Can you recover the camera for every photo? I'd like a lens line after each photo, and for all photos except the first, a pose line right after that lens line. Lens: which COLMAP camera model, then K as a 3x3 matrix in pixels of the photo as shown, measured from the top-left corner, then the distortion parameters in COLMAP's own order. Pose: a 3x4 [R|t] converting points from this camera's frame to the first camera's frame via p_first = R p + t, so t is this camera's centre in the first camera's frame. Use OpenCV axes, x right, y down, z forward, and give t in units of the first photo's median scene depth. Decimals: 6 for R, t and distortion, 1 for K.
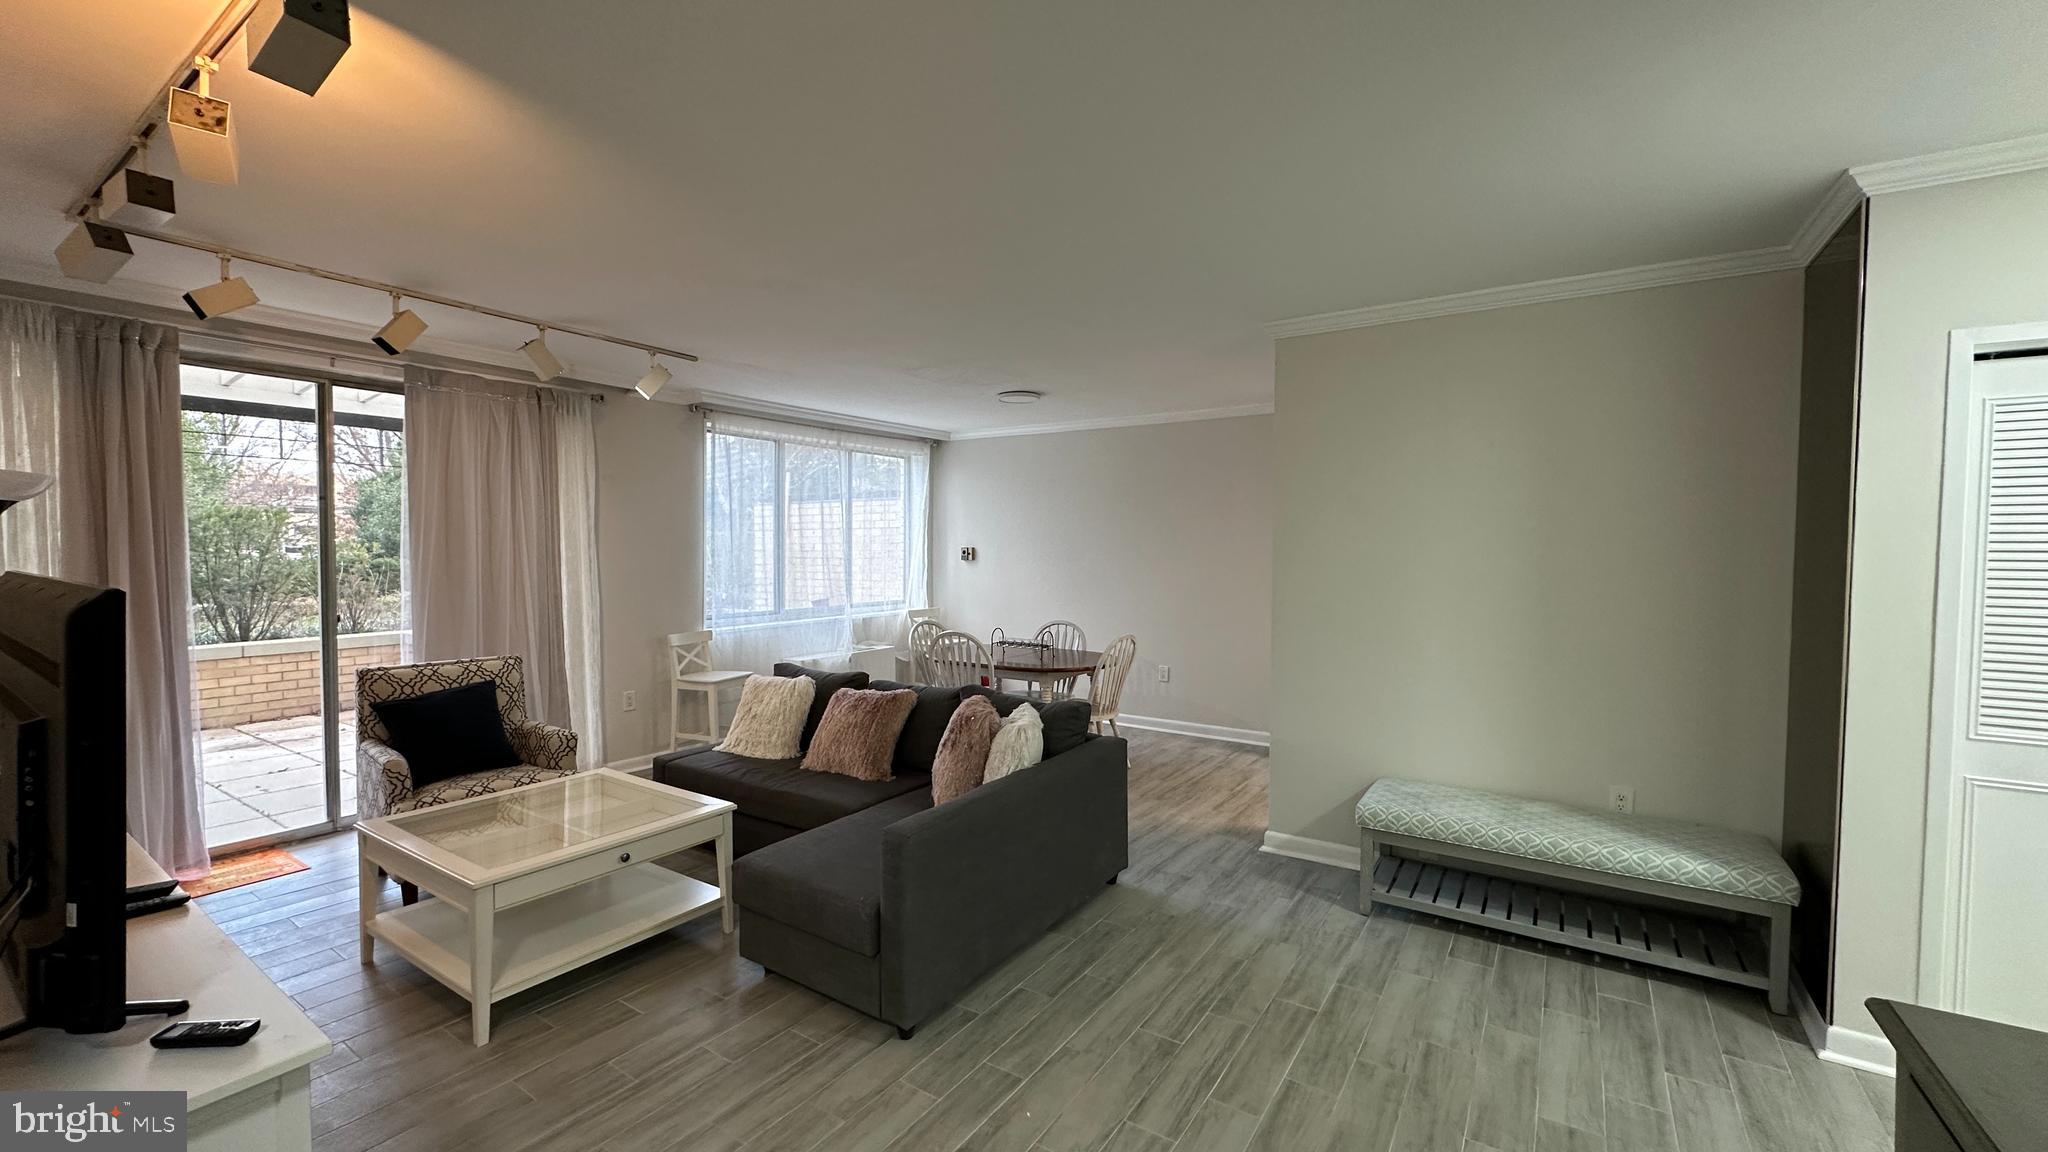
lens RADIAL K [[818.8, 0, 1020.9], [0, 818.8, 579.8], [0, 0, 1]] dist [-0.005187, 0.000991]
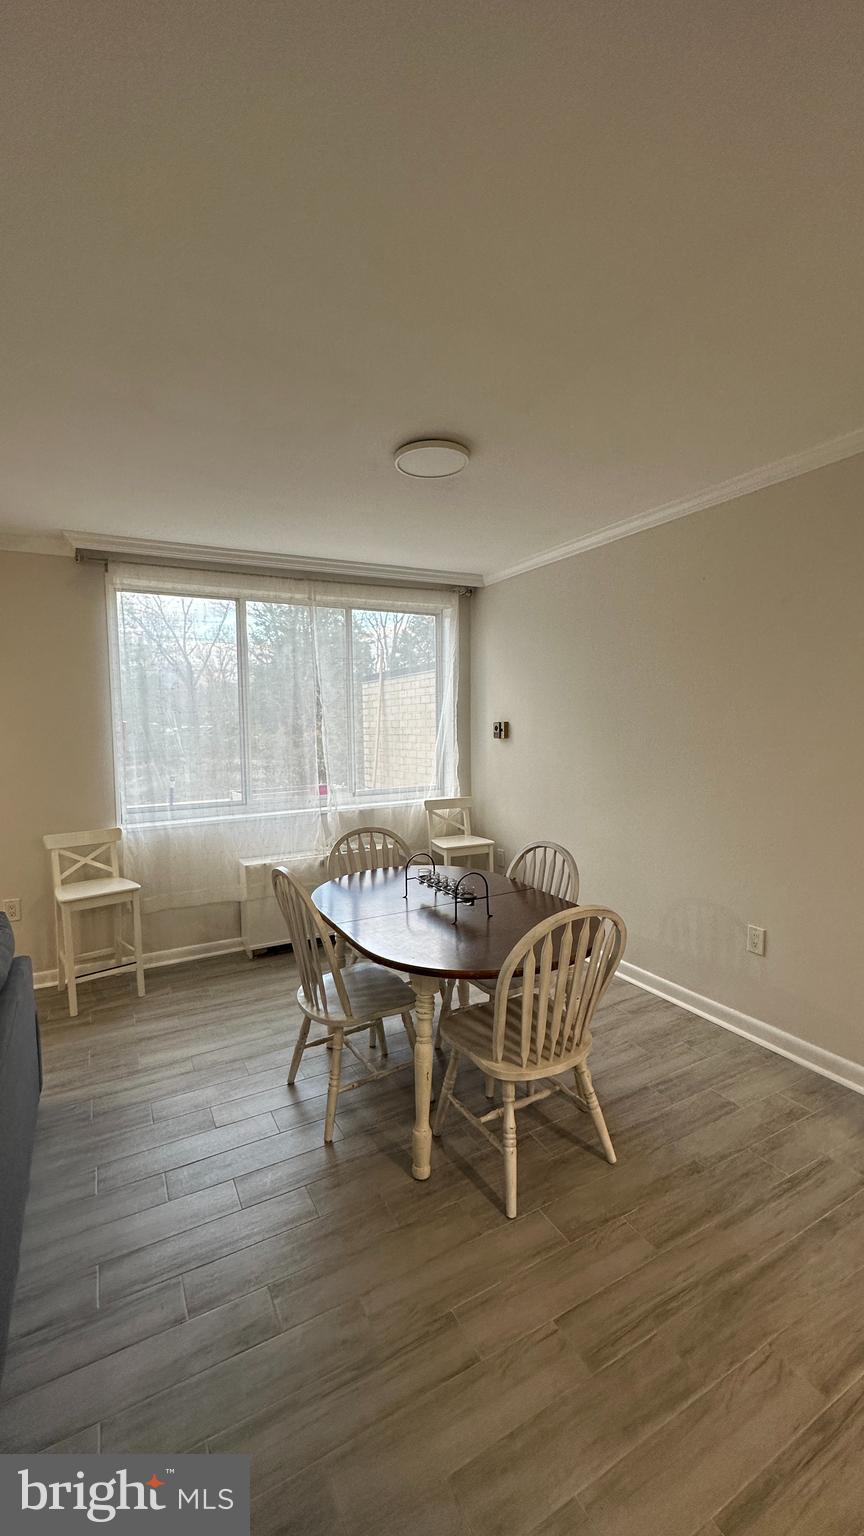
lens RADIAL K [[614.1, 0, 436.1], [0, 614.1, 765.9], [0, 0, 1]] dist [-0.005187, 0.000991]
pose [[0.889209, 0.016913, -0.457188, 0.150293], [-0.001014, 0.999387, 0.034998, -0.018519], [0.457500, -0.030657, 0.888681, 0.464183]]
